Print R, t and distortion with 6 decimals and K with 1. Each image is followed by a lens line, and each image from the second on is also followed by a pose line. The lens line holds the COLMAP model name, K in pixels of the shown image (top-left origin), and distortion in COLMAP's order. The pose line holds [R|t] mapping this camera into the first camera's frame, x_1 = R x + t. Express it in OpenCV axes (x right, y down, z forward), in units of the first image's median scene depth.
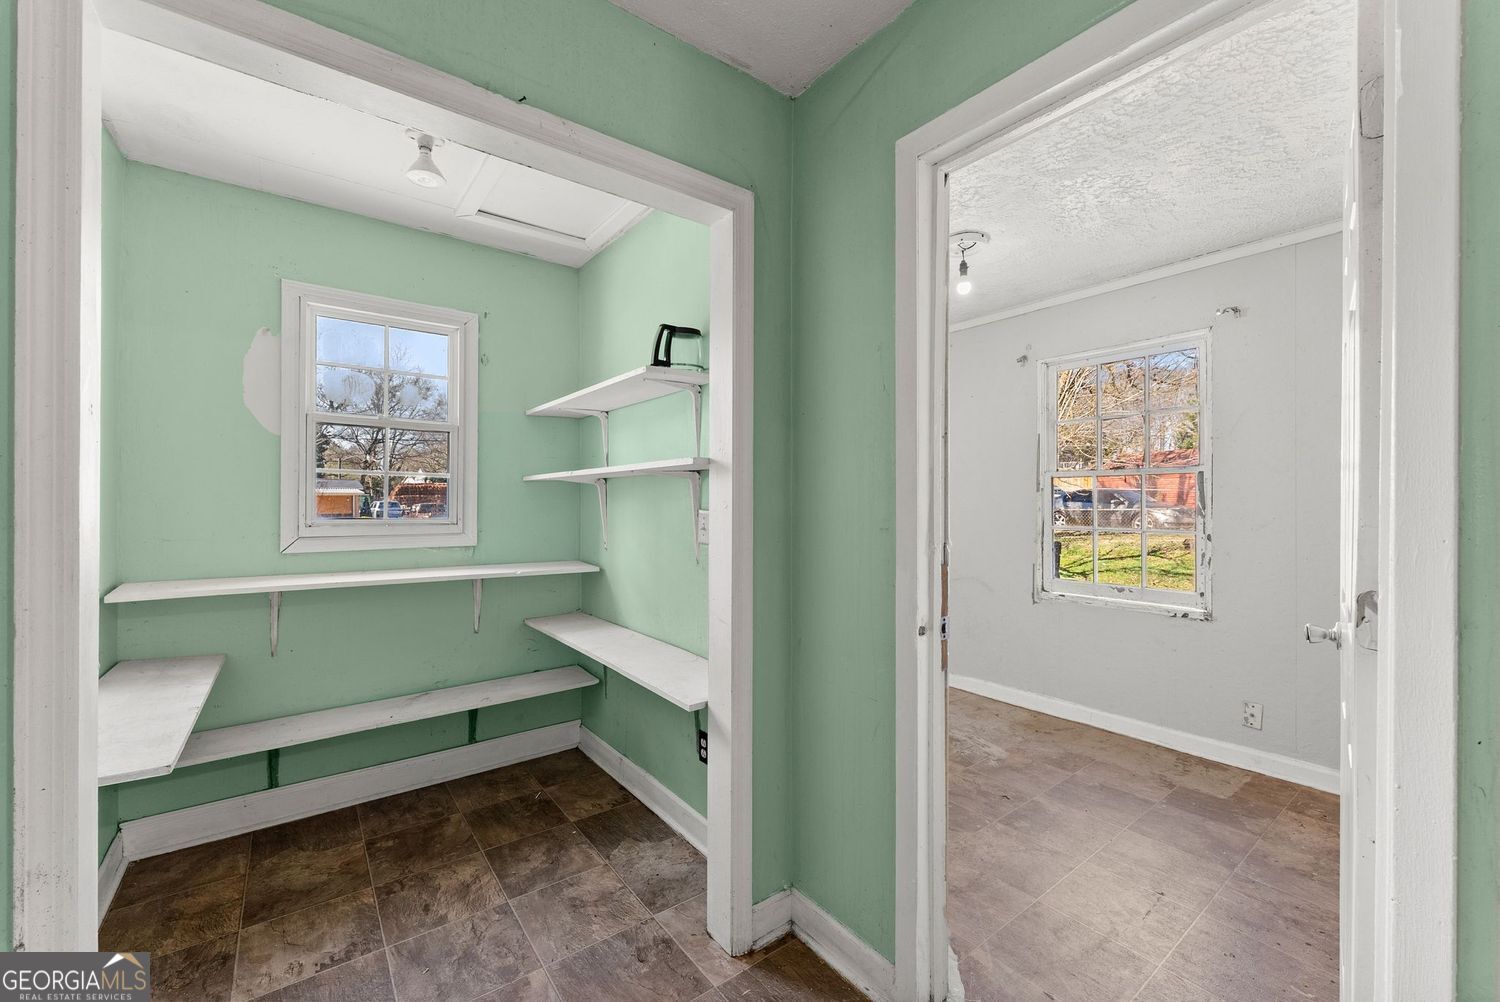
lens RADIAL K [[605.7, 0, 747.3], [0, 605.7, 502.9], [0, 0, 1]] dist [-0.001477, 0.000817]
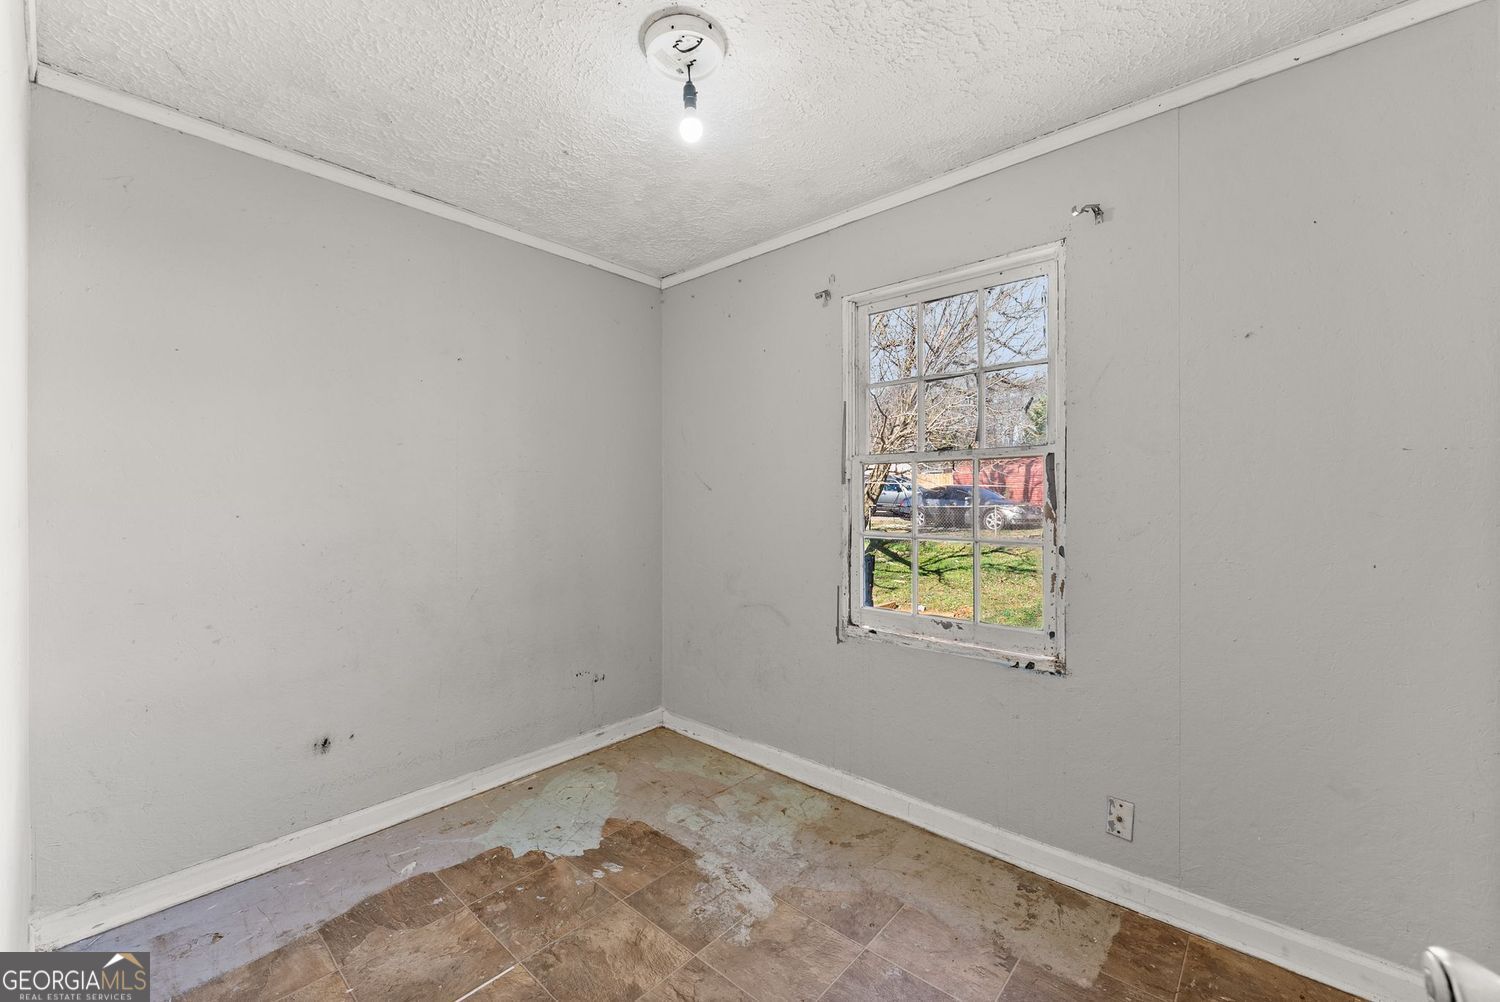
lens RADIAL K [[605.7, 0, 753.9], [0, 605.7, 499.0], [0, 0, 1]] dist [-0.001477, 0.000817]
pose [[0.980360, 0.000685, 0.197217, 0.268659], [-0.000459, 0.999999, -0.001190, 0.000362], [-0.197218, 0.001077, 0.980359, 0.371618]]
